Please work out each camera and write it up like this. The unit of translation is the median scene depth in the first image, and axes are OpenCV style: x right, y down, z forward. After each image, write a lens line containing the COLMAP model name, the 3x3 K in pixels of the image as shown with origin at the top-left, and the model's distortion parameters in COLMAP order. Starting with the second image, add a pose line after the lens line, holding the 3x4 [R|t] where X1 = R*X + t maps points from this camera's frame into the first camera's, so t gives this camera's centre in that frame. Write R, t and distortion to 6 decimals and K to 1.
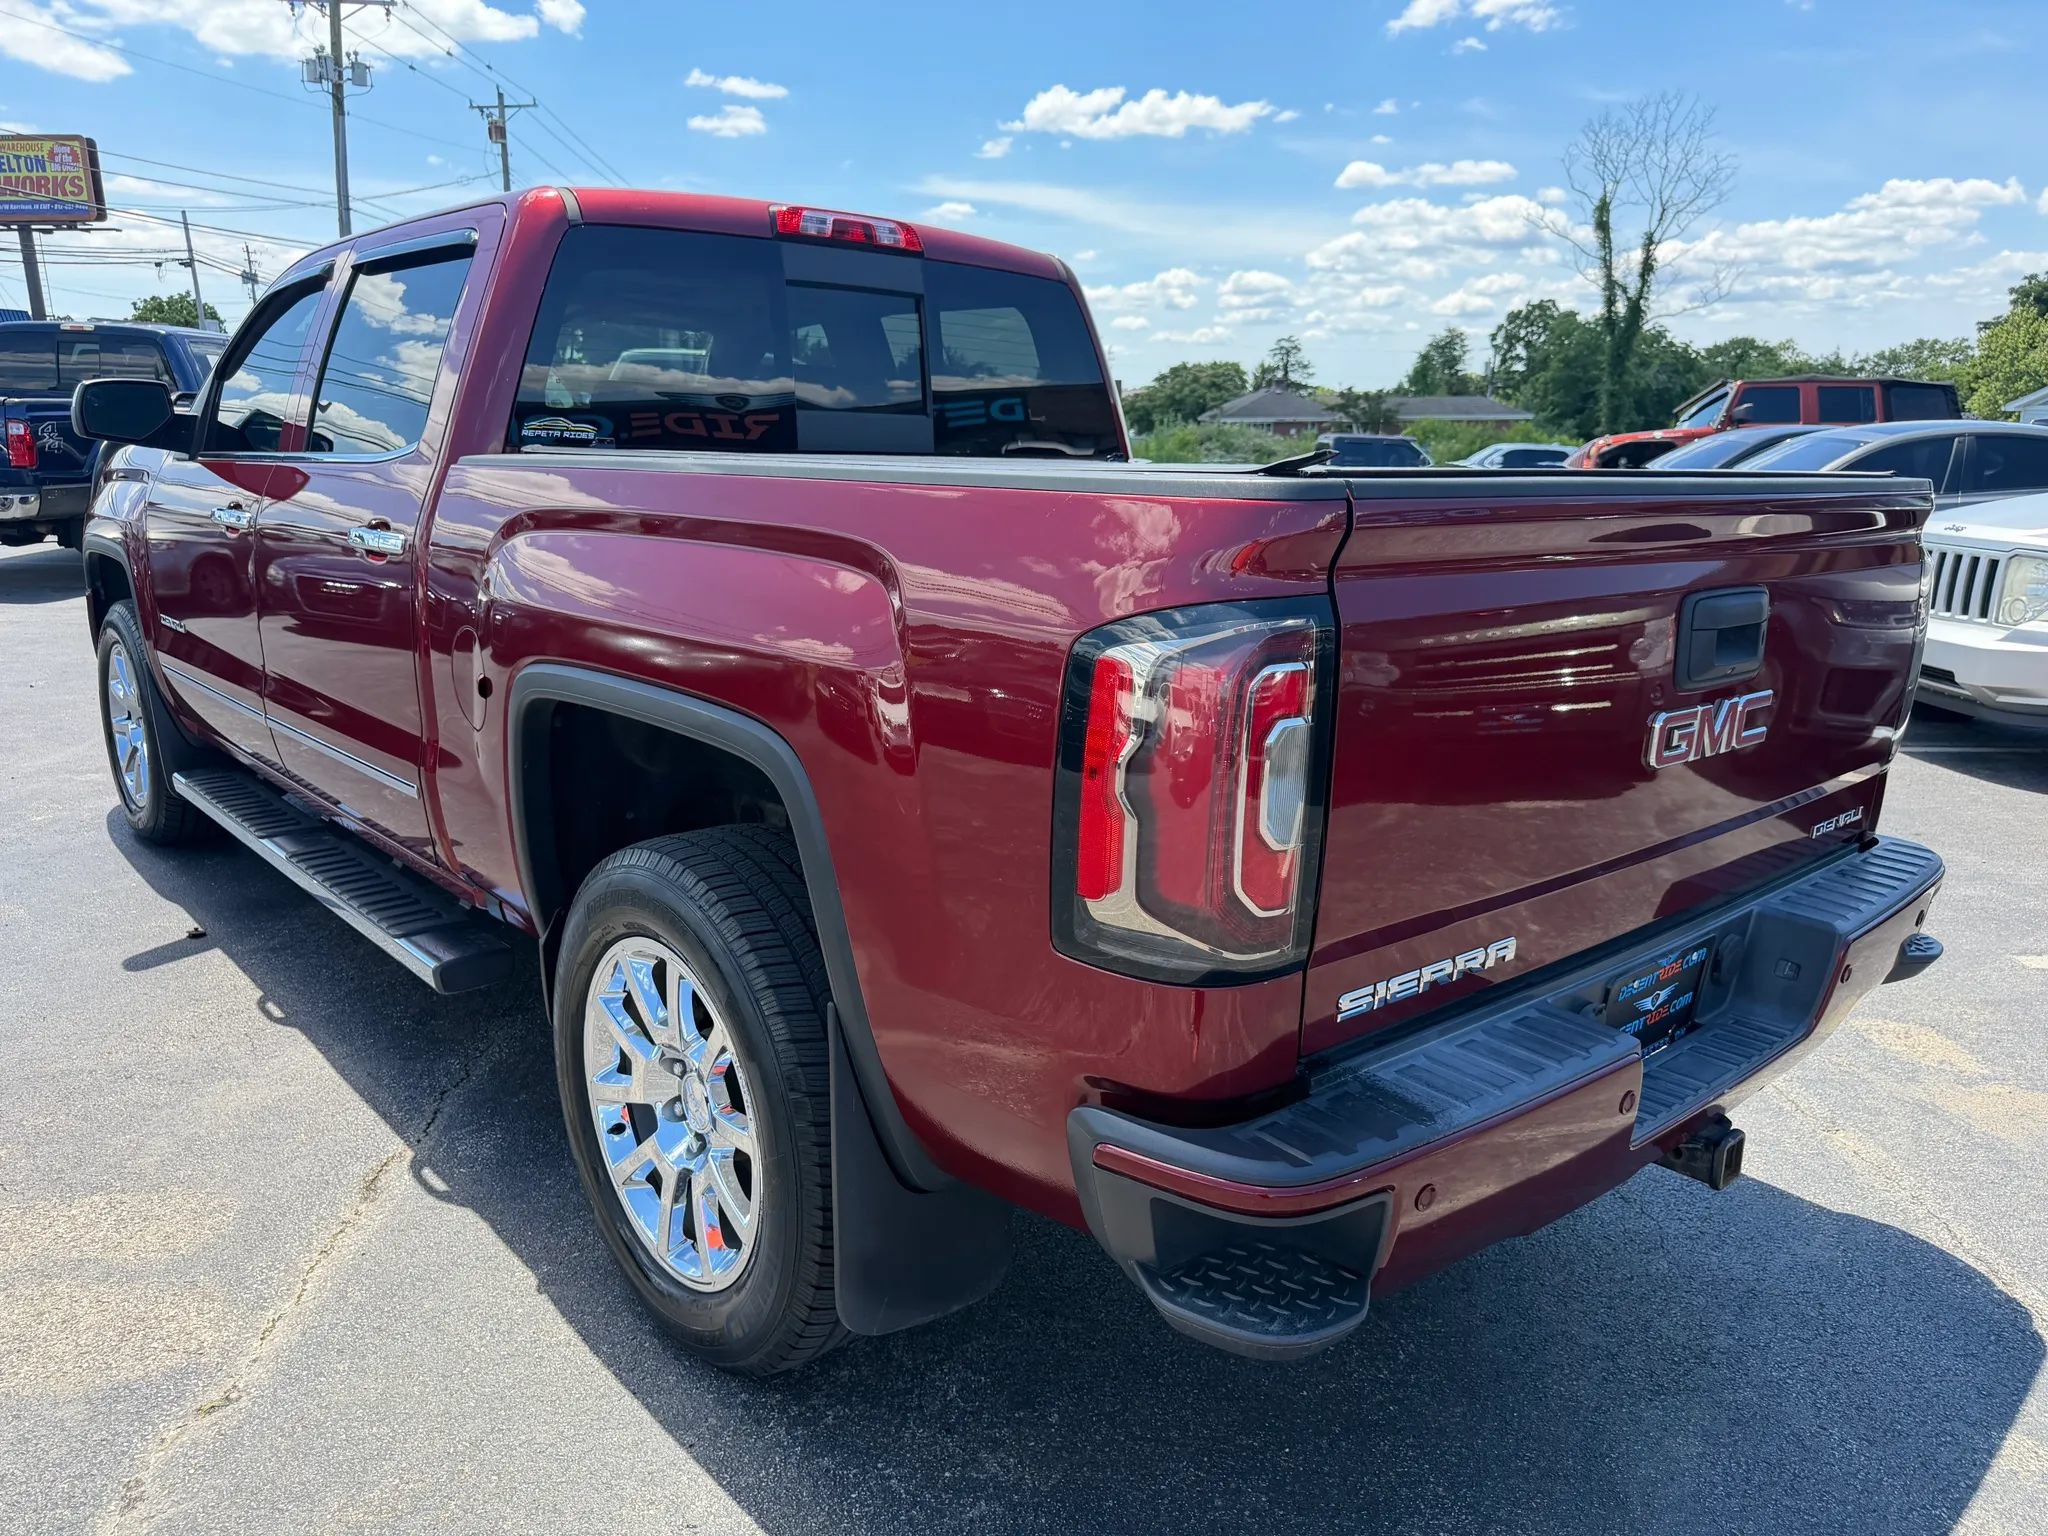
lens RADIAL K [[1475.5, 0, 1030.7], [0, 1475.5, 775.7], [0, 0, 1]] dist [0.002080, -0.000818]
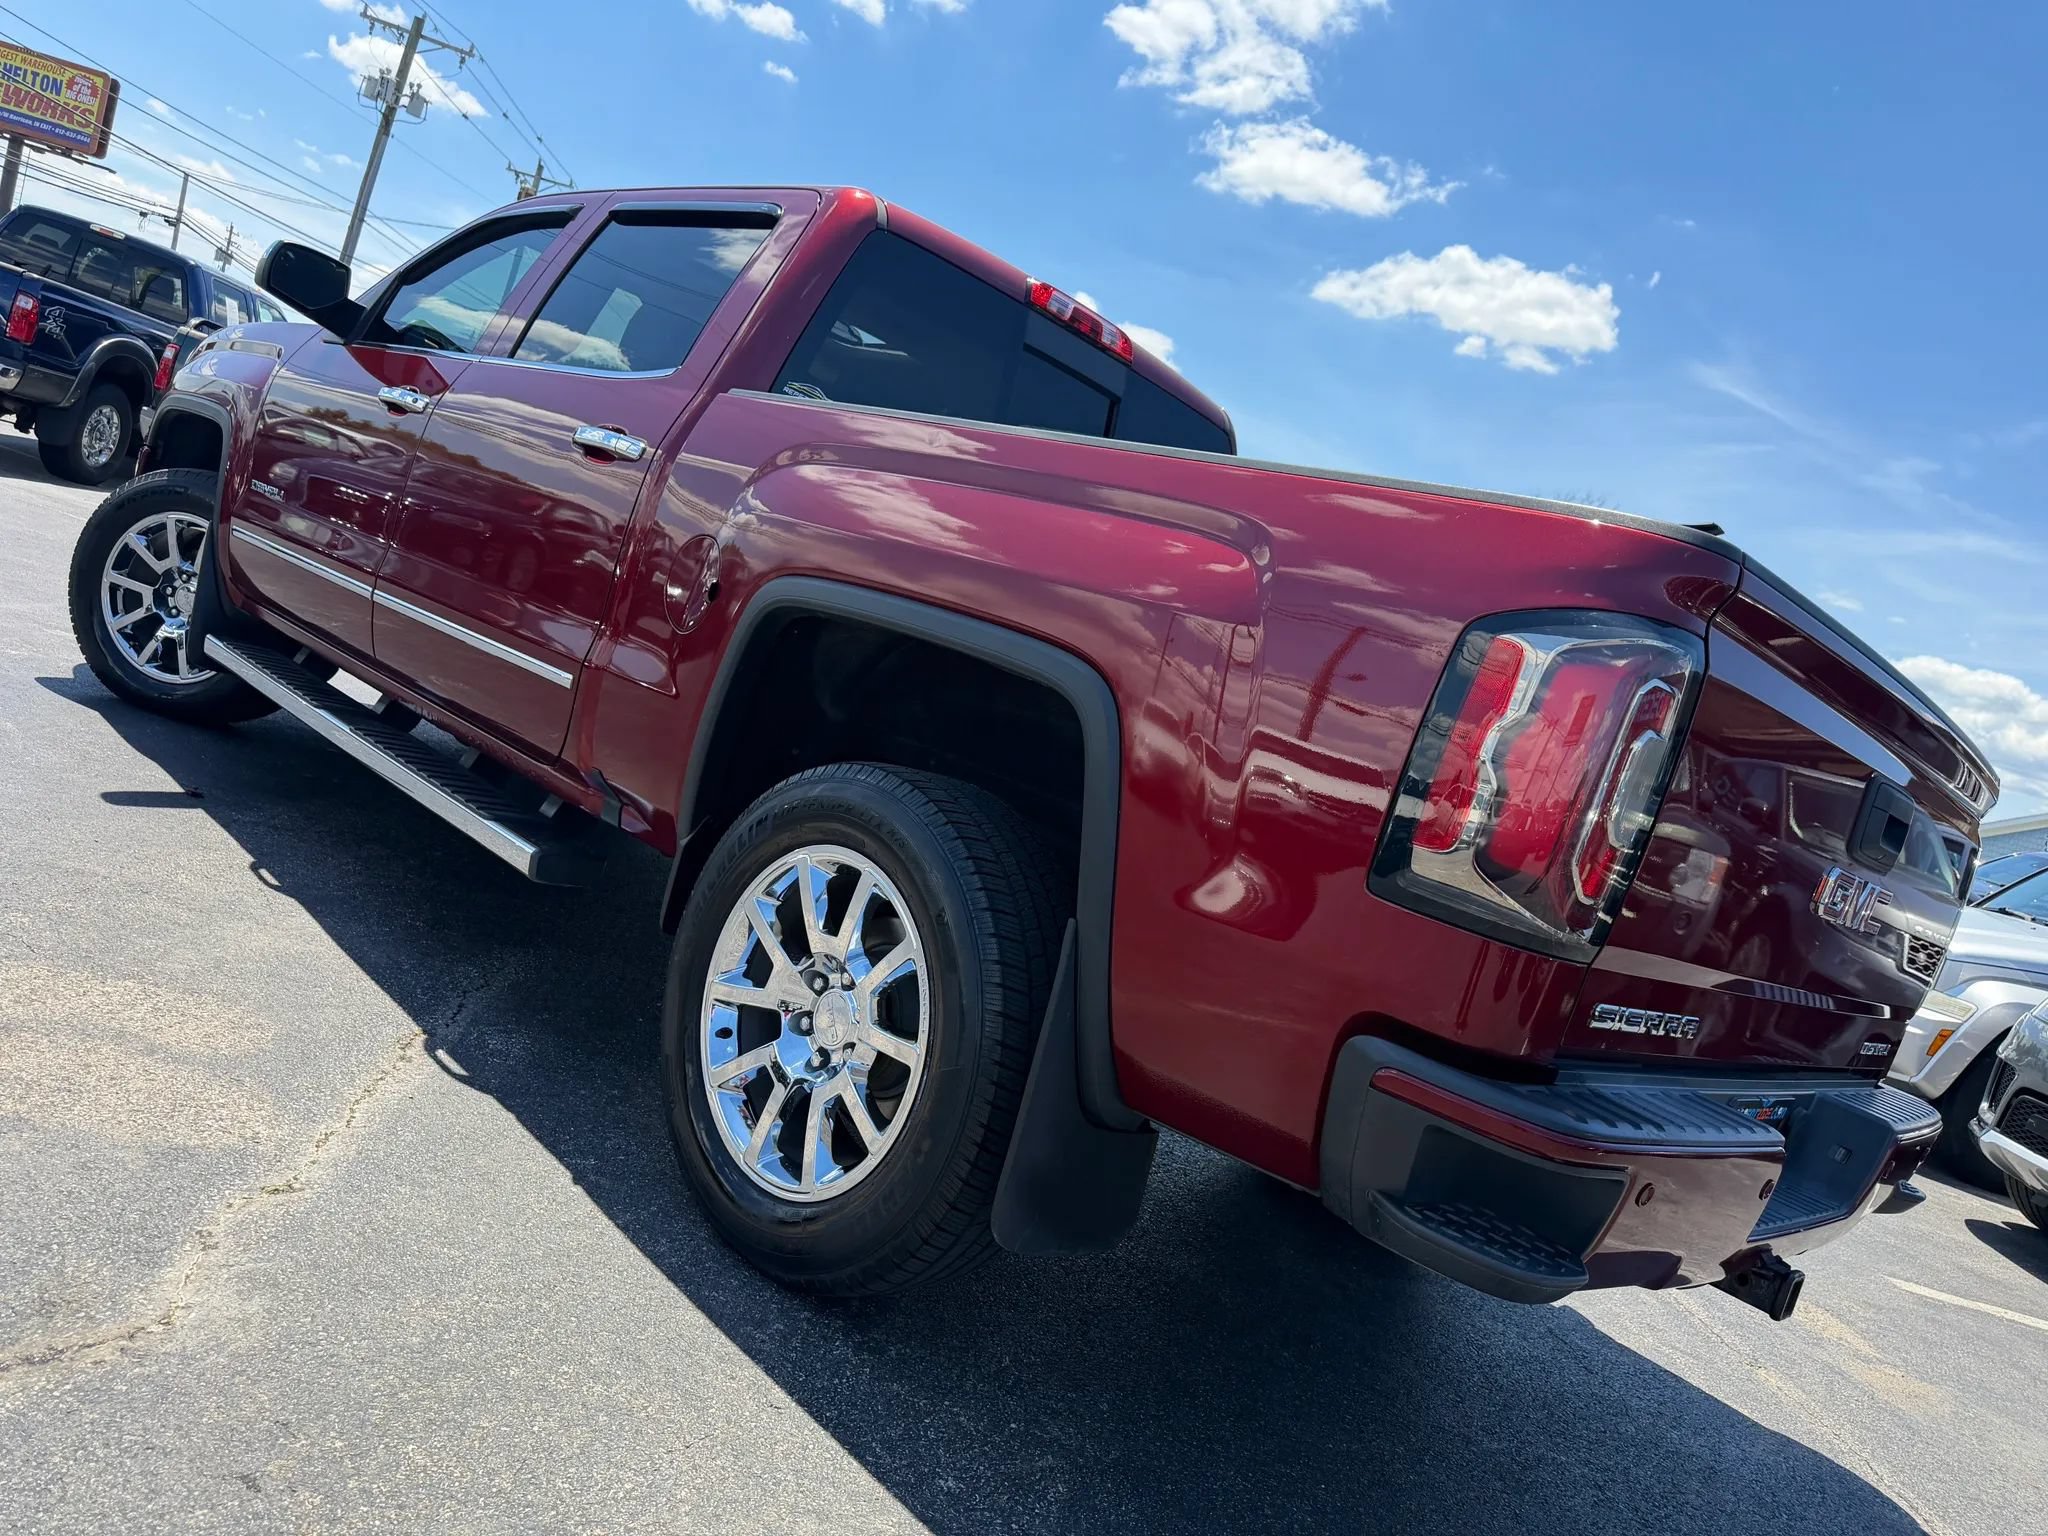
lens RADIAL K [[1472.9, 0, 1018.0], [0, 1472.9, 777.3], [0, 0, 1]] dist [0.004881, -0.004207]
pose [[0.957820, 0.274322, 0.085606, -0.192705], [-0.260161, 0.954290, -0.147129, 0.145448], [-0.122053, 0.118651, 0.985406, -0.035038]]
